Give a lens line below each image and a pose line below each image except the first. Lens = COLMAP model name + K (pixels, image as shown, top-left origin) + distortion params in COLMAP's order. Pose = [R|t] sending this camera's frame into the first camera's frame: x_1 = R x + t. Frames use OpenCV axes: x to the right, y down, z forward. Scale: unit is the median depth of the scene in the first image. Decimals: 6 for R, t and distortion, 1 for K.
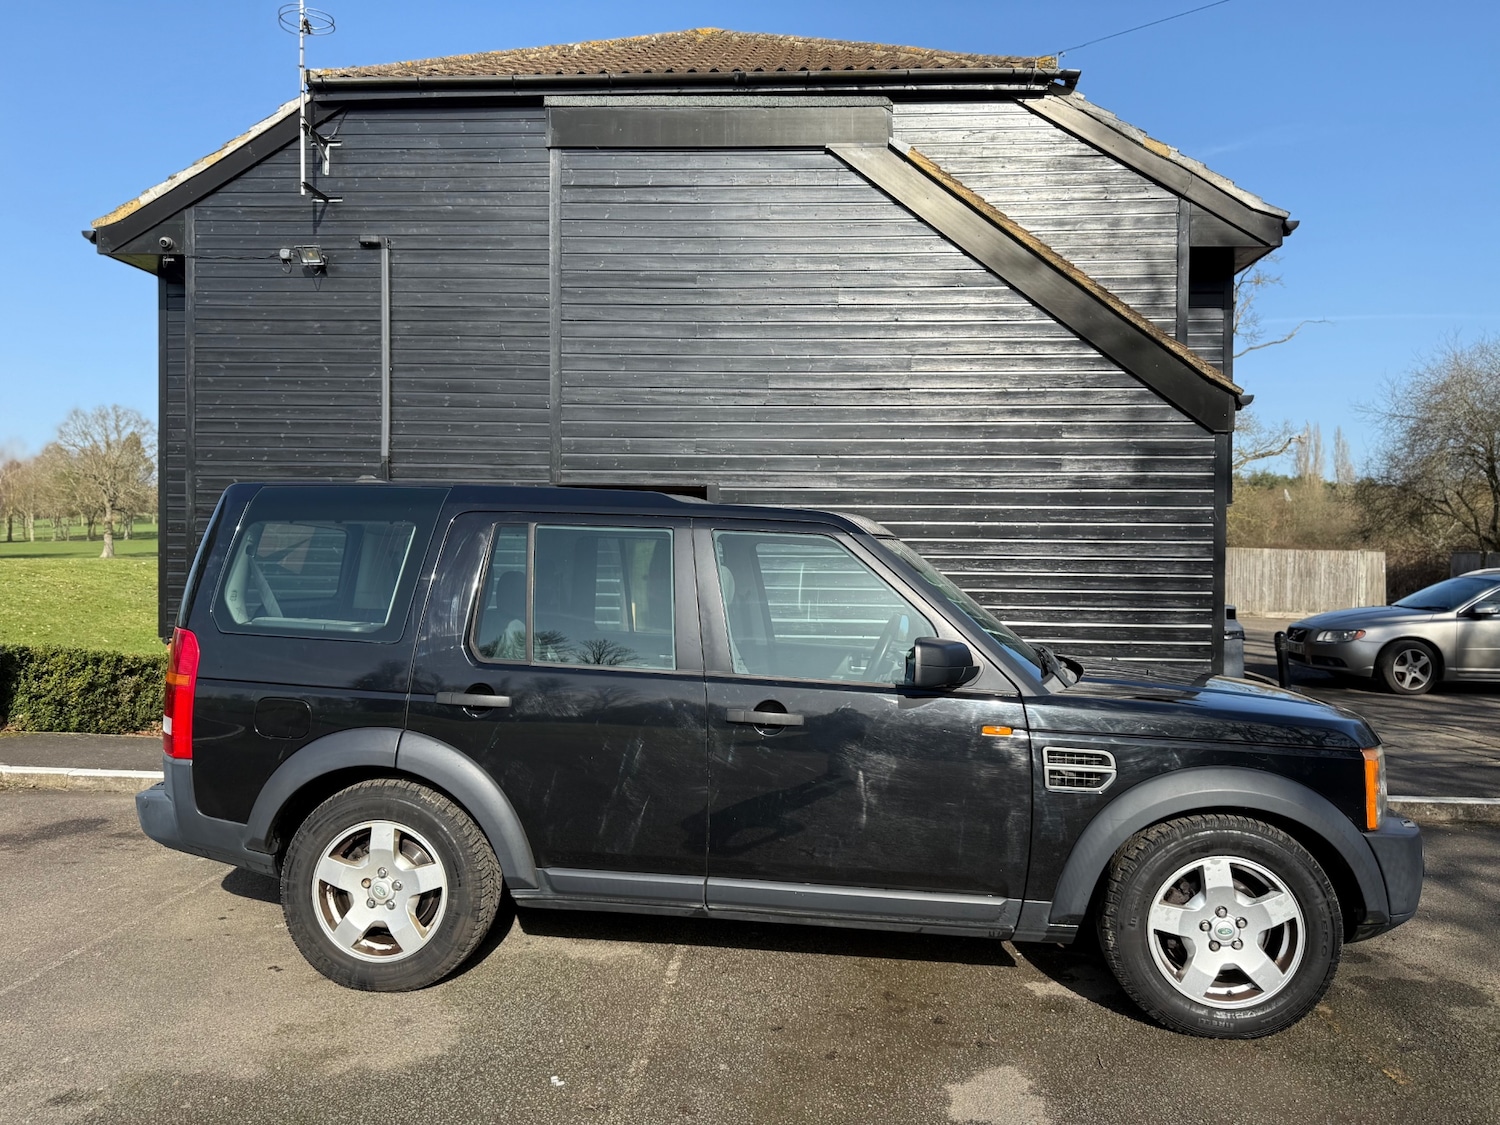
lens RADIAL K [[1064.0, 0, 758.5], [0, 1064.0, 570.2], [0, 0, 1]] dist [0.018281, -0.029854]
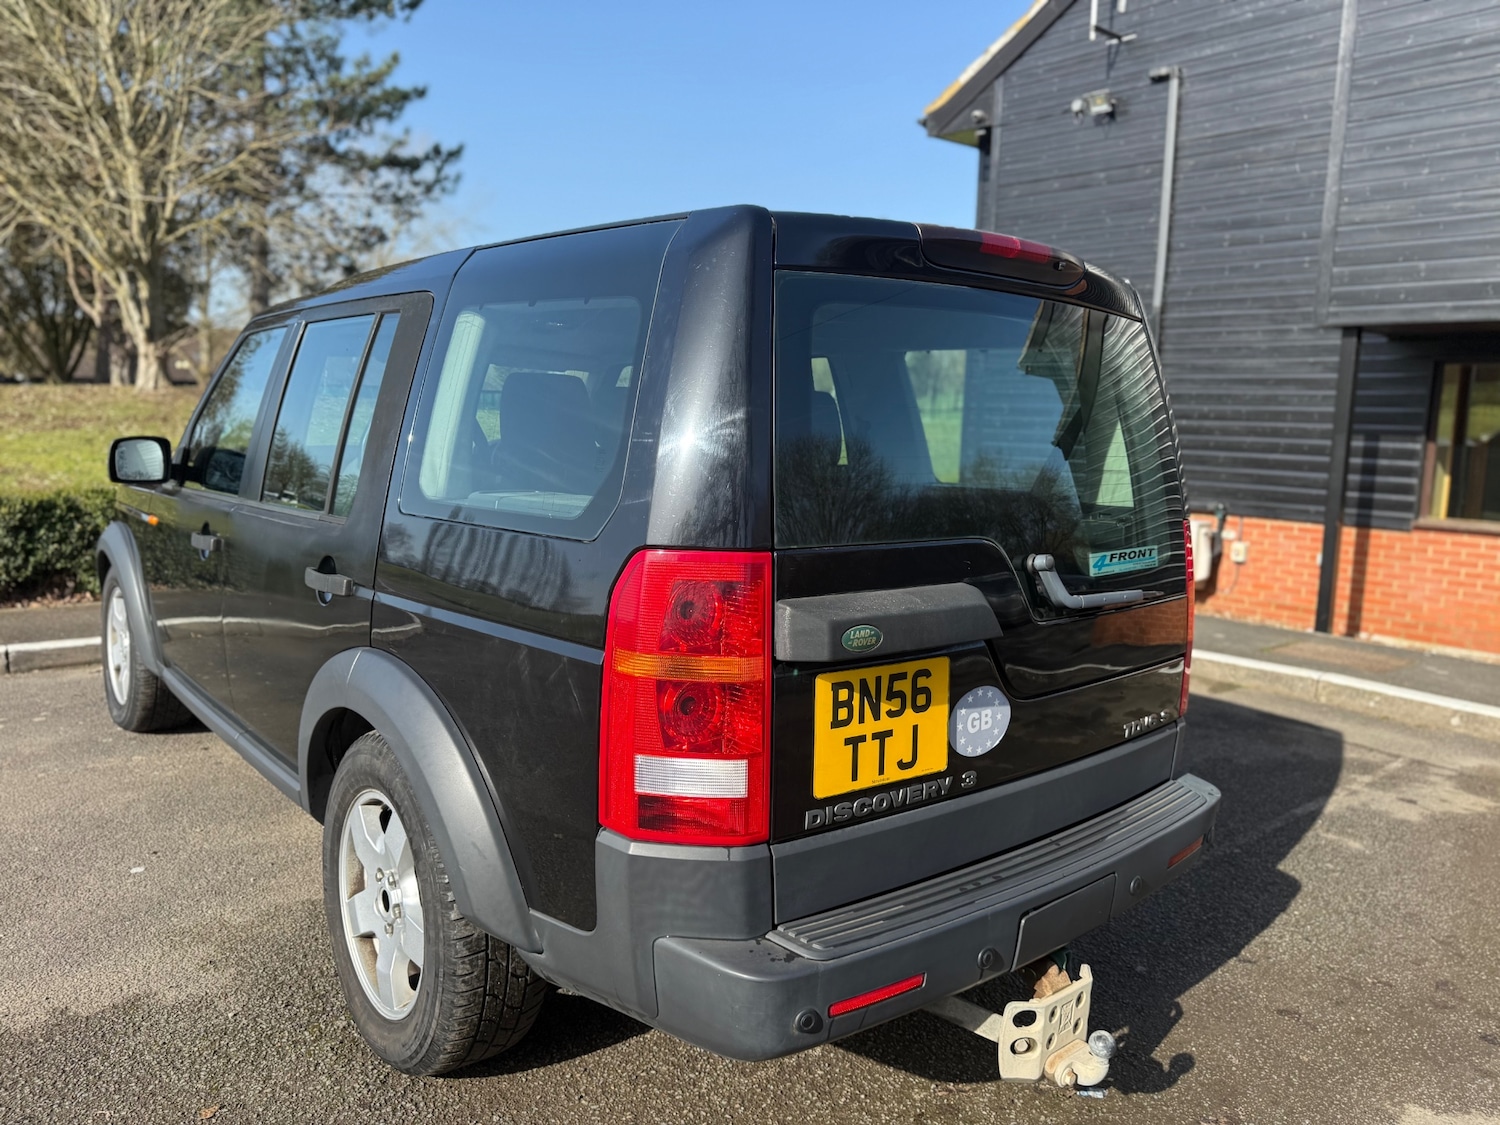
lens RADIAL K [[1064.0, 0, 748.4], [0, 1064.0, 565.9], [0, 0, 1]] dist [0.018281, -0.029854]
pose [[0.688999, 0.112737, -0.715941, 0.113285], [-0.029910, 0.991409, 0.127329, 0.013092], [0.724145, -0.066315, 0.686452, 0.066233]]
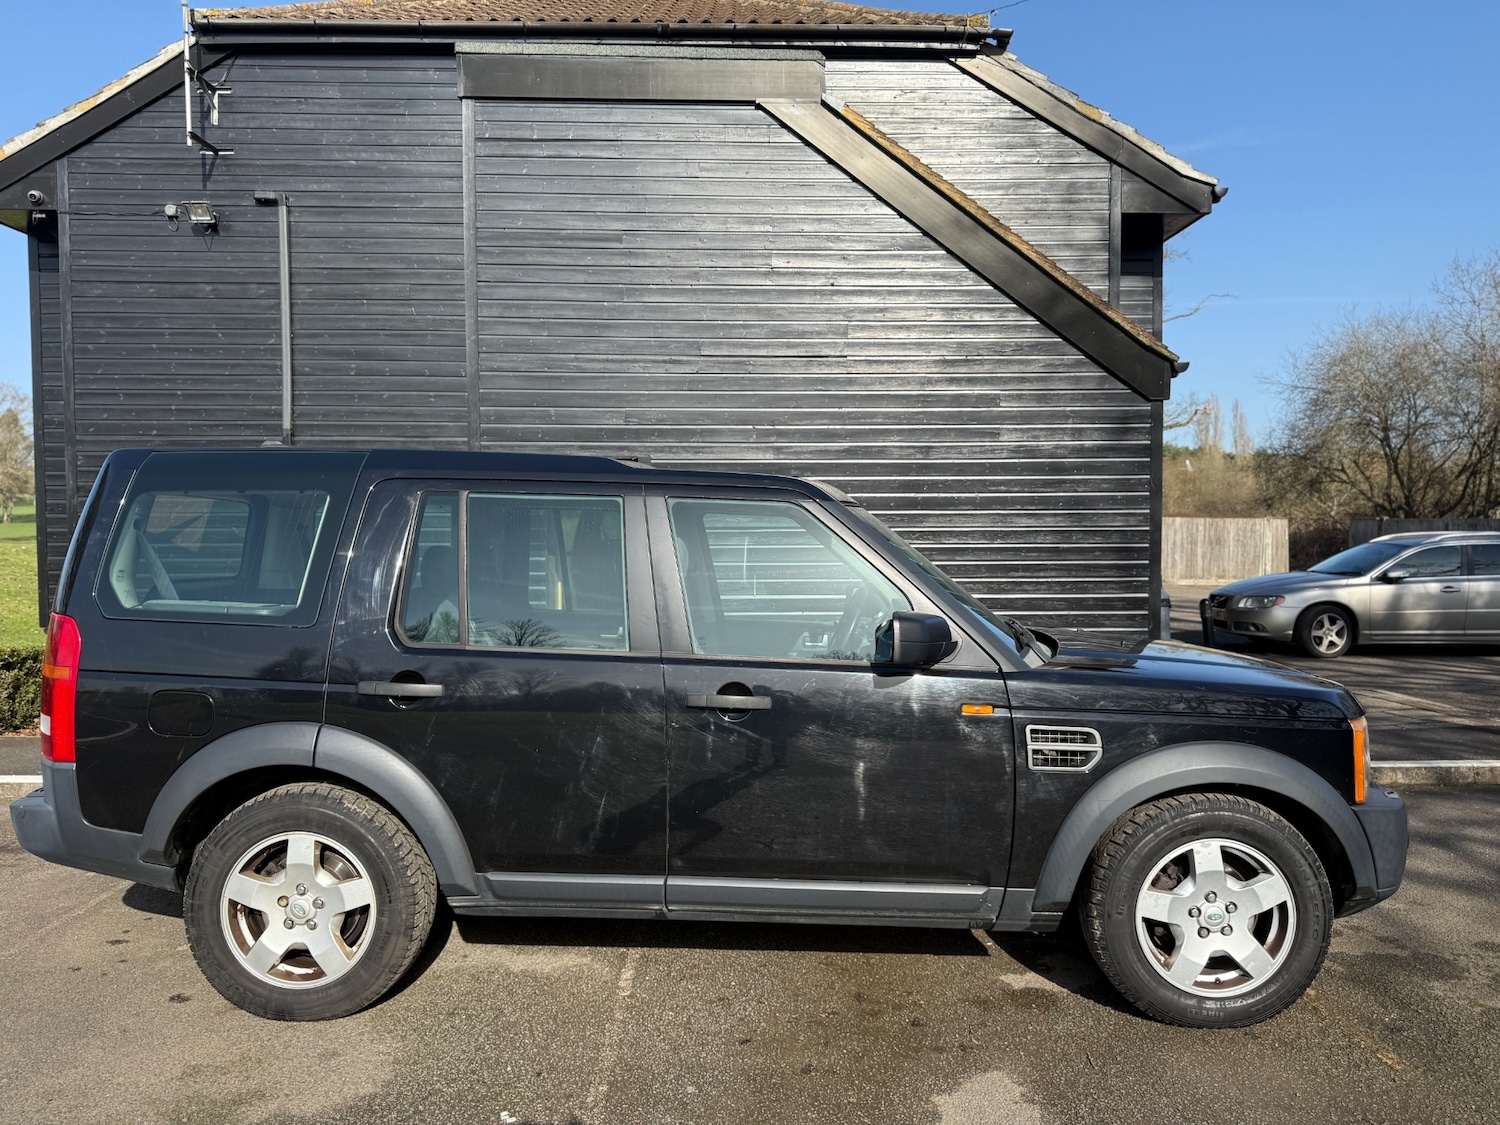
lens RADIAL K [[1064.0, 0, 764.9], [0, 1064.0, 569.9], [0, 0, 1]] dist [0.018281, -0.029854]
pose [[0.996484, -0.016075, 0.082224, -0.013005], [0.014155, 0.999615, 0.023883, 0.000032], [-0.082576, -0.022635, 0.996328, 0.032375]]
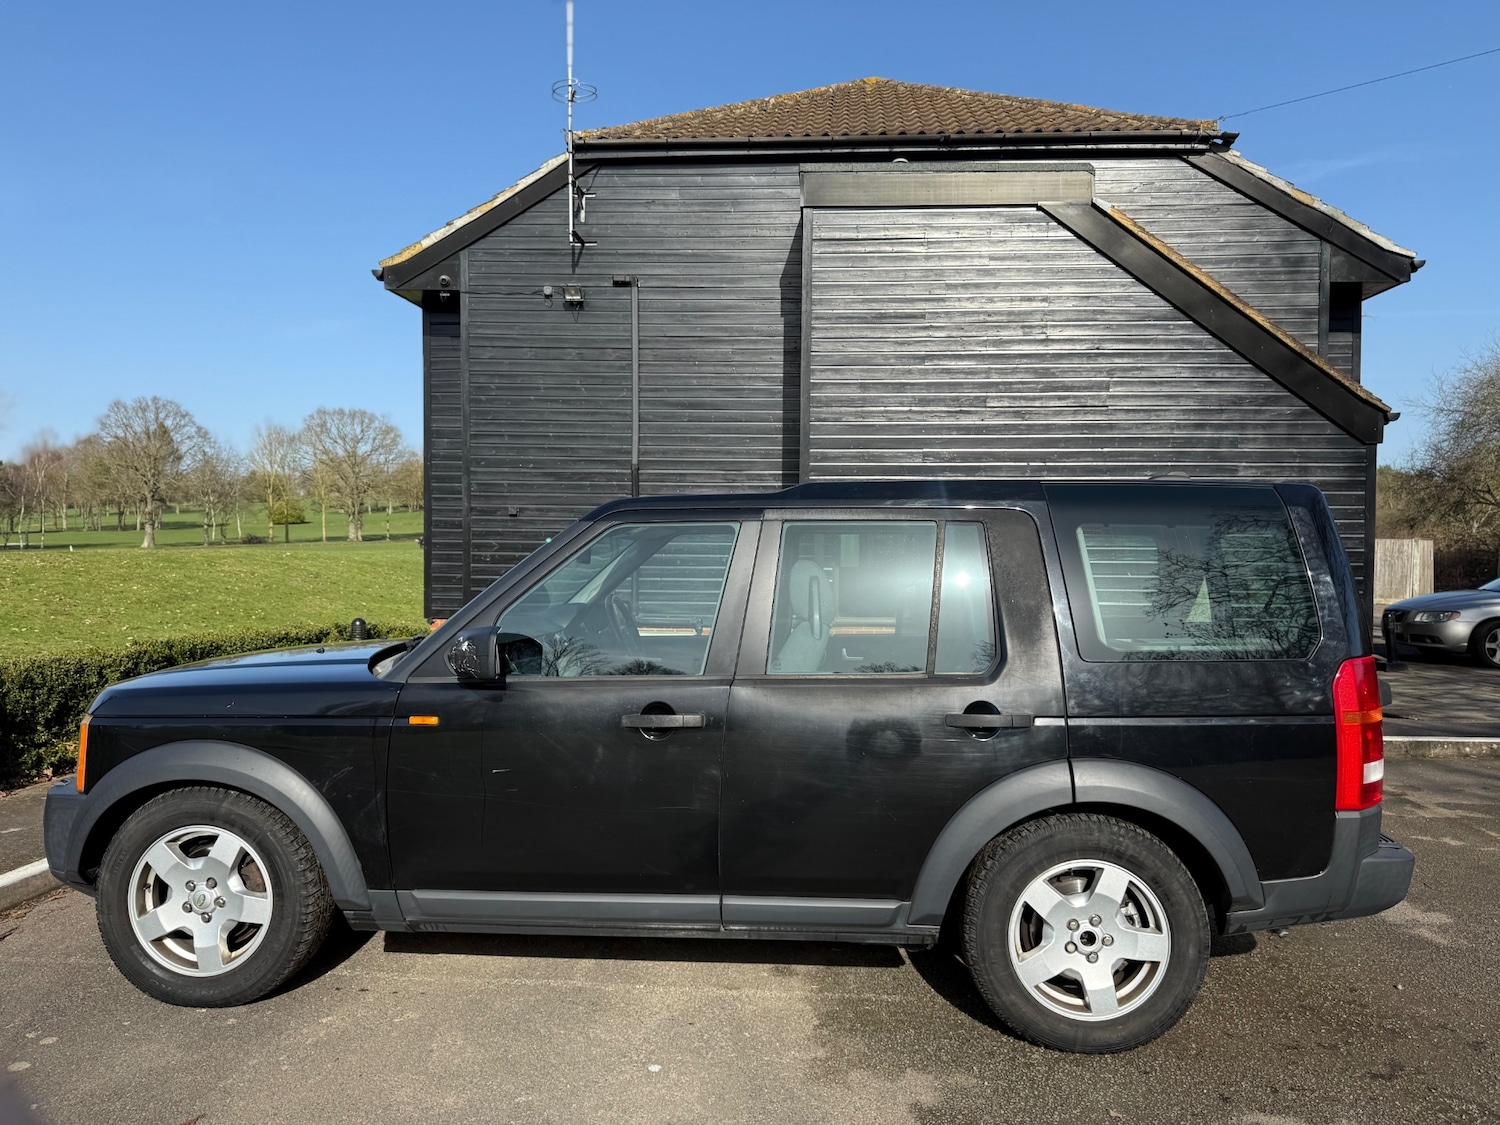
lens RADIAL K [[1064.0, 0, 761.1], [0, 1064.0, 567.7], [0, 0, 1]] dist [0.018281, -0.029854]
pose [[0.999957, -0.002137, -0.009034, -0.210958], [0.002216, 0.999960, 0.008667, -0.001957], [0.009015, -0.008686, 0.999922, -0.177948]]
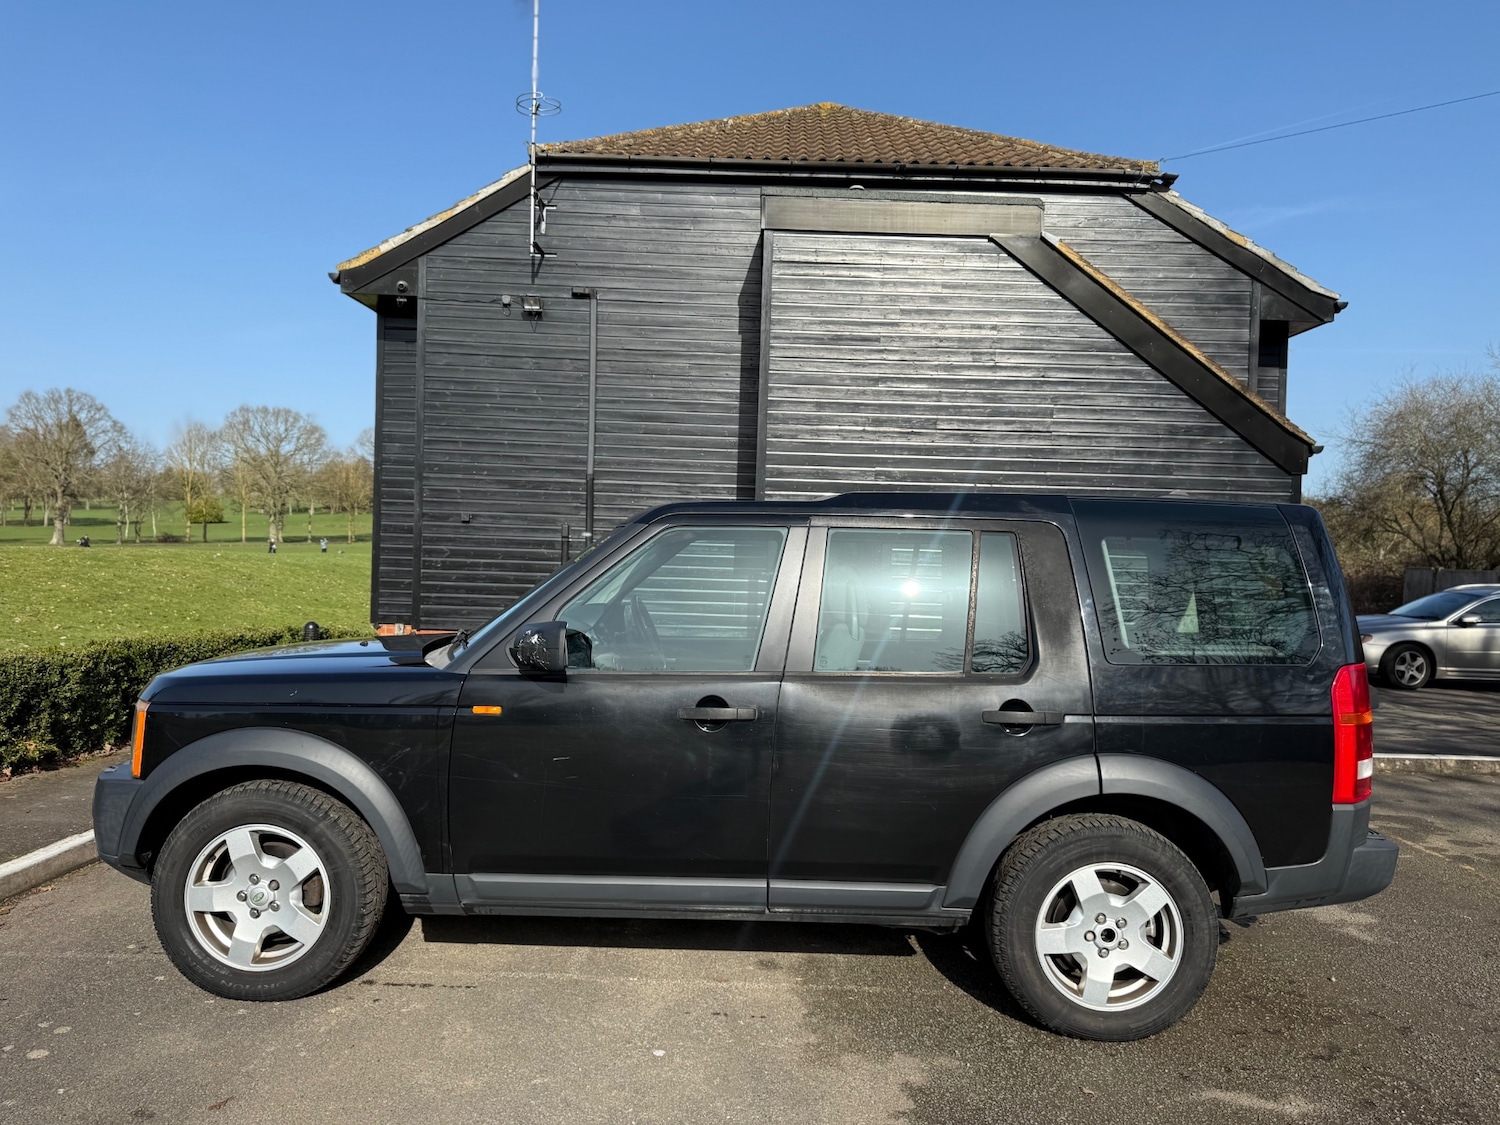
lens RADIAL K [[1064.0, 0, 754.6], [0, 1064.0, 570.6], [0, 0, 1]] dist [0.018281, -0.029854]
pose [[0.998494, 0.019481, 0.051280, -0.236887], [-0.019522, 0.999809, 0.000295, -0.003100], [-0.051265, -0.001296, 0.998684, -0.200070]]
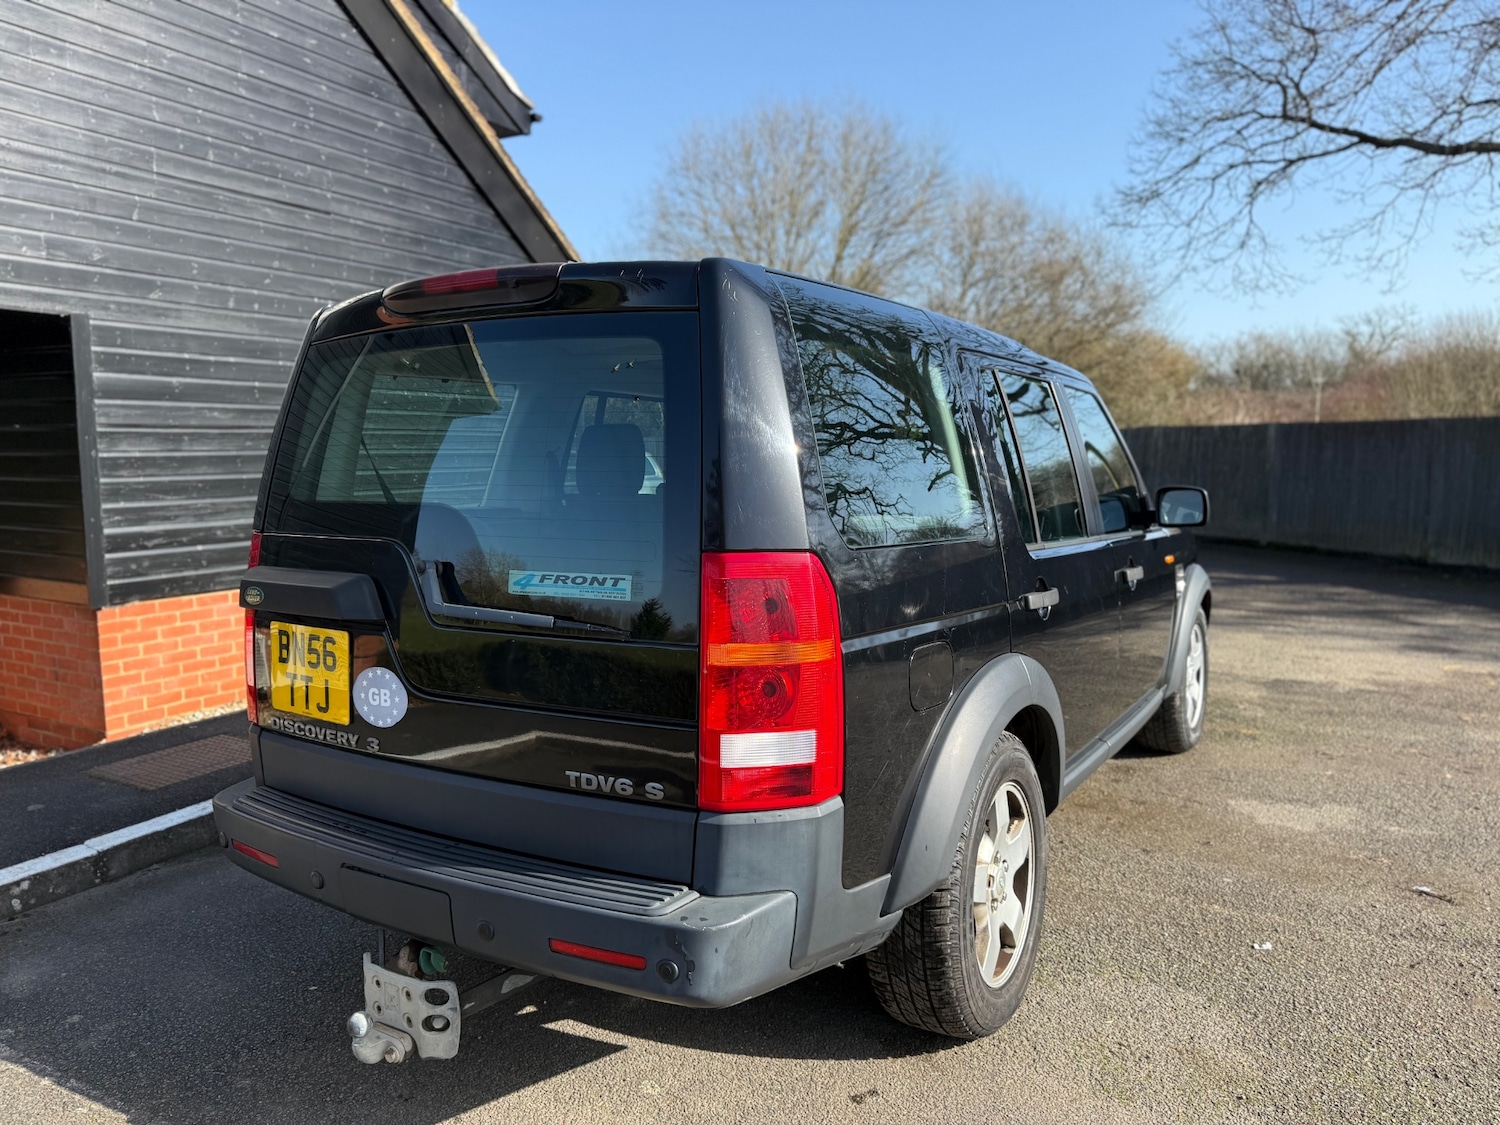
lens RADIAL K [[1064.0, 0, 763.5], [0, 1064.0, 568.9], [0, 0, 1]] dist [0.018281, -0.029854]
pose [[0.437335, -0.111971, 0.892301, -0.393872], [0.026966, 0.993405, 0.111441, 0.007949], [-0.898894, -0.024675, 0.437470, 0.326455]]
